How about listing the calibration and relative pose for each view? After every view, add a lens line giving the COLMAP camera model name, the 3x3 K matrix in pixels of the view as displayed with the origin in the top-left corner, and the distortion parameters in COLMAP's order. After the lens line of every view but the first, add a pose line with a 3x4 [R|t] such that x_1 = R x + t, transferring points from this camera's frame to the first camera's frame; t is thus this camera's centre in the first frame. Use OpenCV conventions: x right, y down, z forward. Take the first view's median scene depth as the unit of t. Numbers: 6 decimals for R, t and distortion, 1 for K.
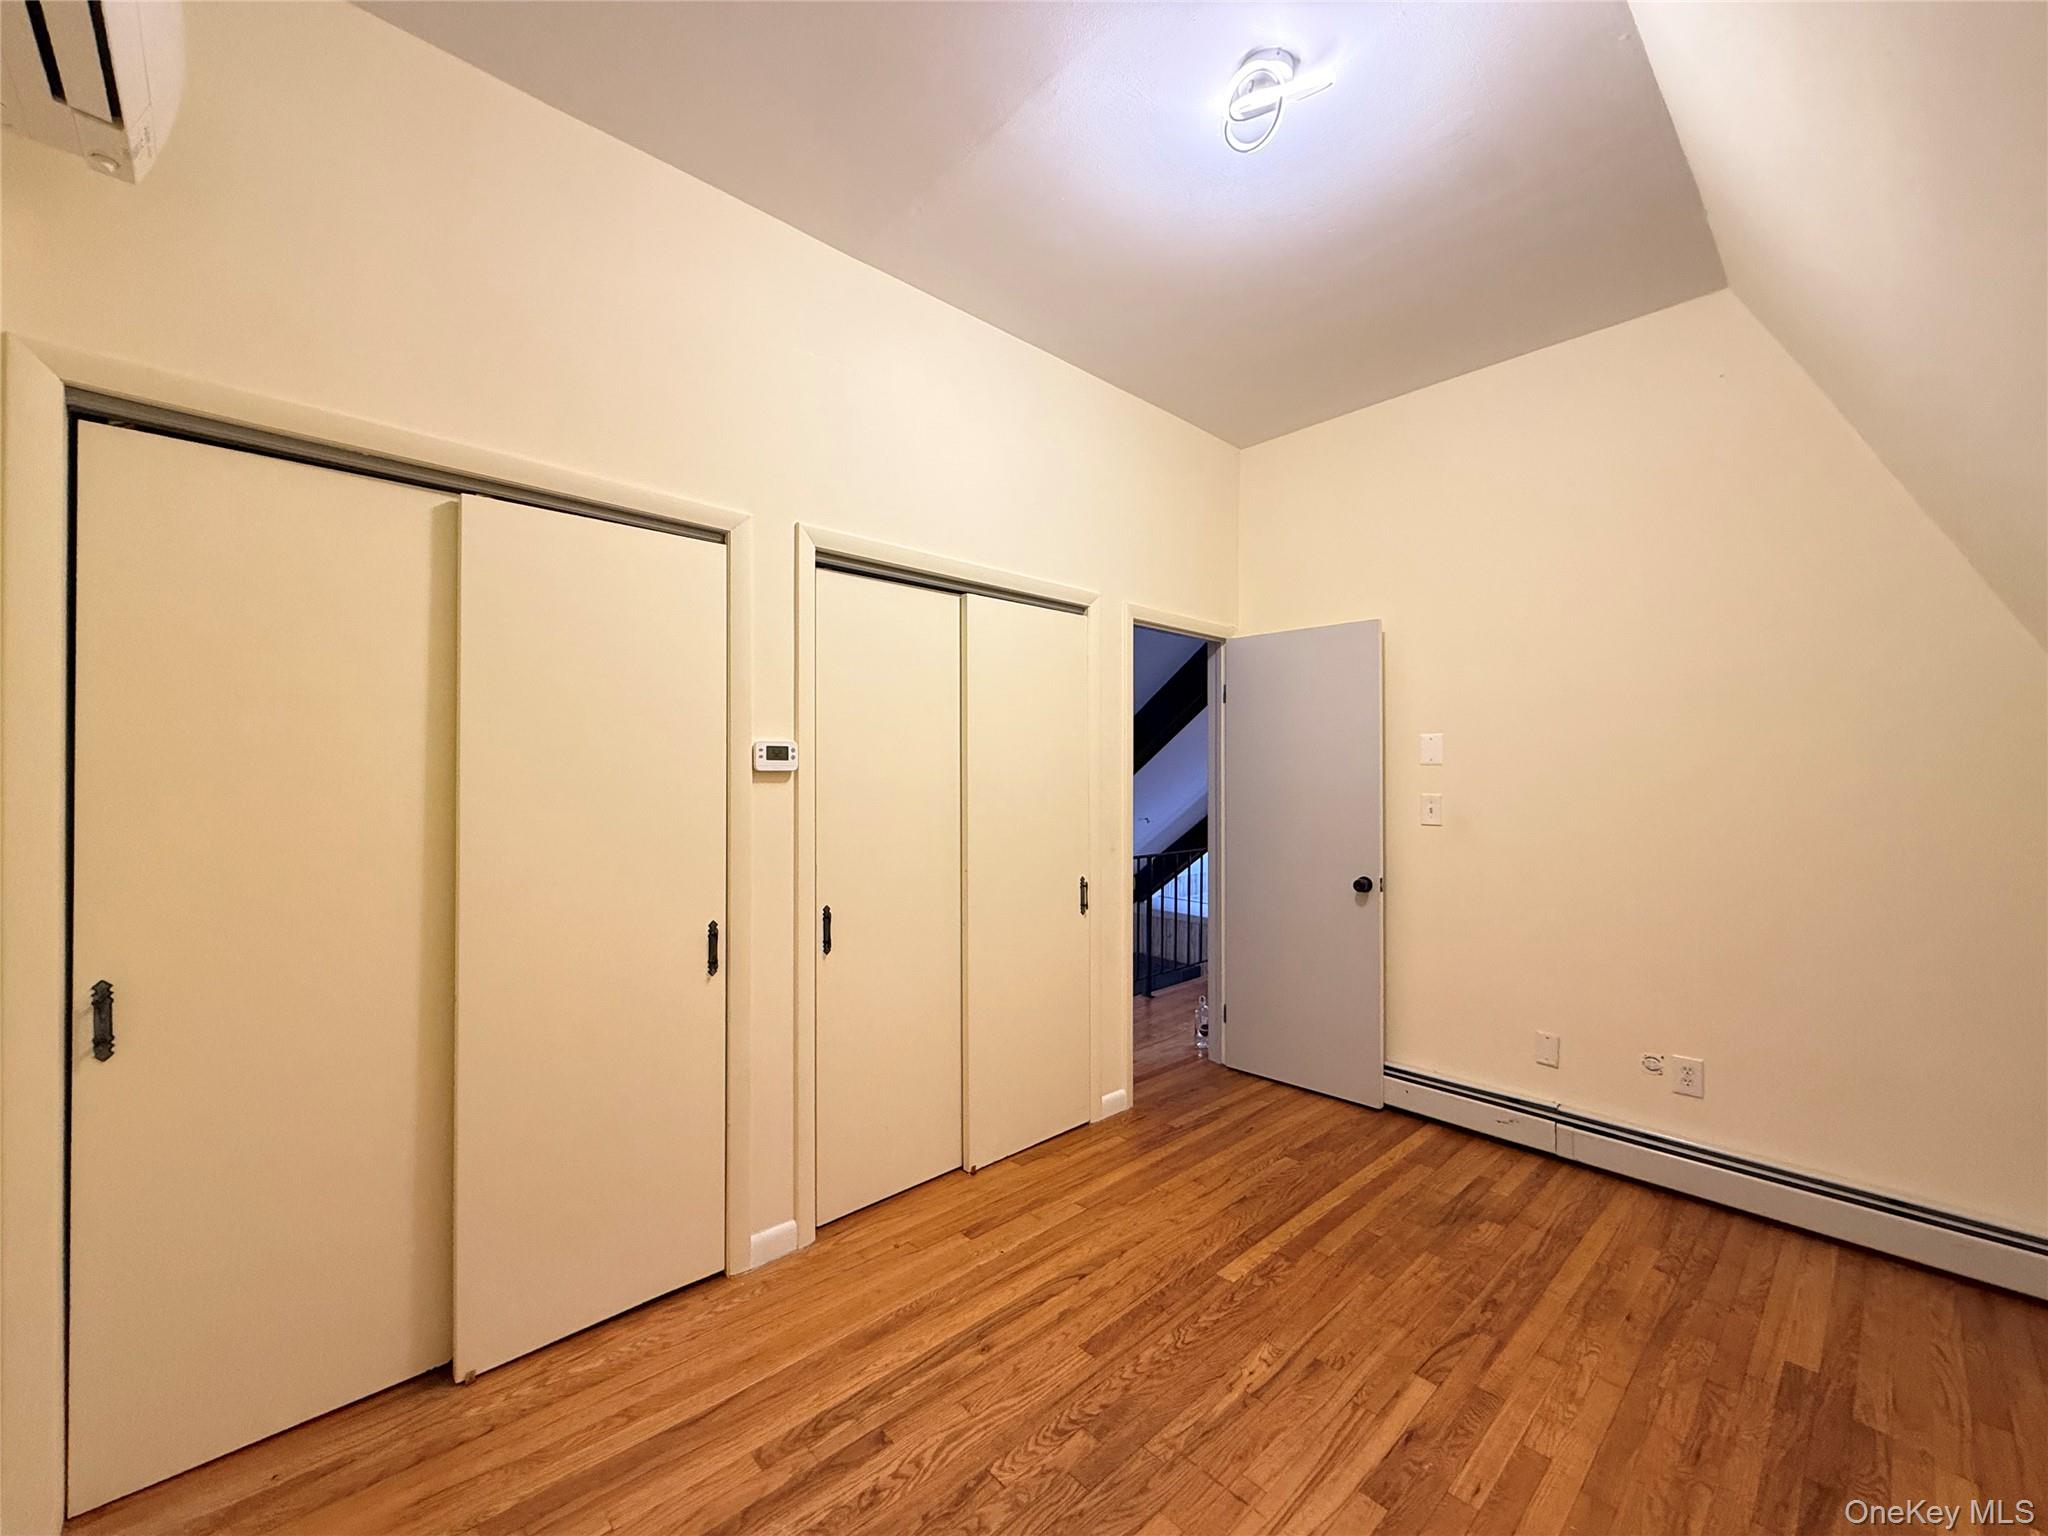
lens RADIAL K [[816.6, 0, 1018.6], [0, 816.6, 763.2], [0, 0, 1]] dist [-0.000207, 0.000487]
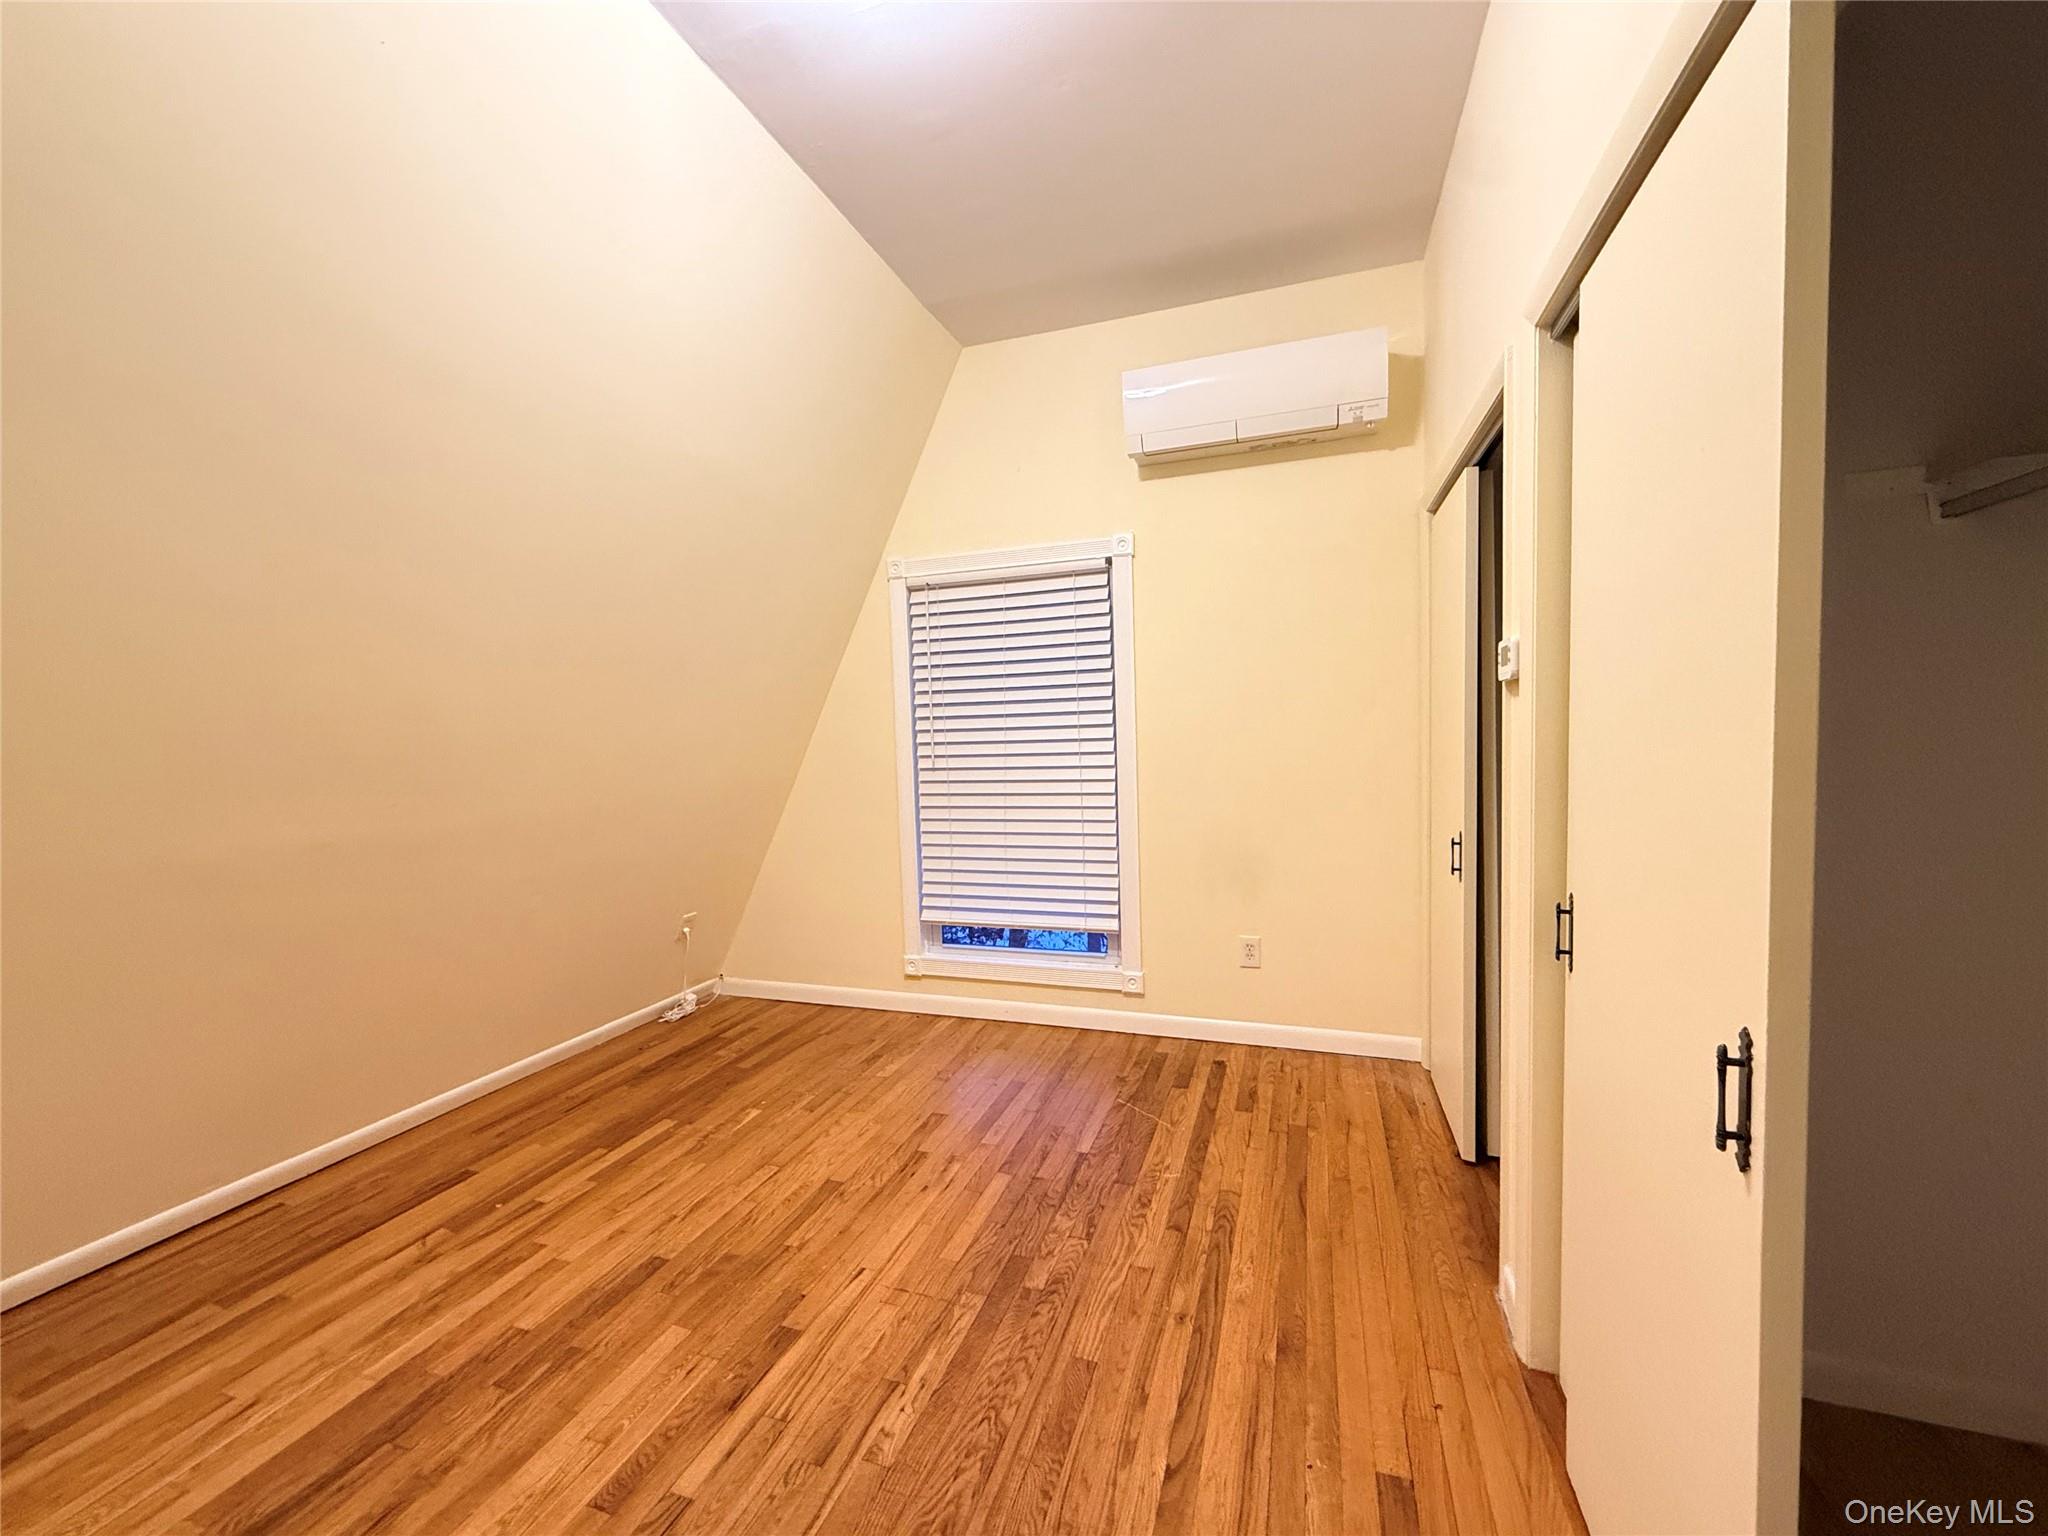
lens RADIAL K [[816.6, 0, 1020.8], [0, 816.6, 775.0], [0, 0, 1]] dist [-0.000207, 0.000487]
pose [[-0.882372, 0.038864, -0.468944, 0.526572], [0.024610, 0.999031, 0.036489, 0.068428], [0.469908, 0.020656, -0.882474, 1.722597]]
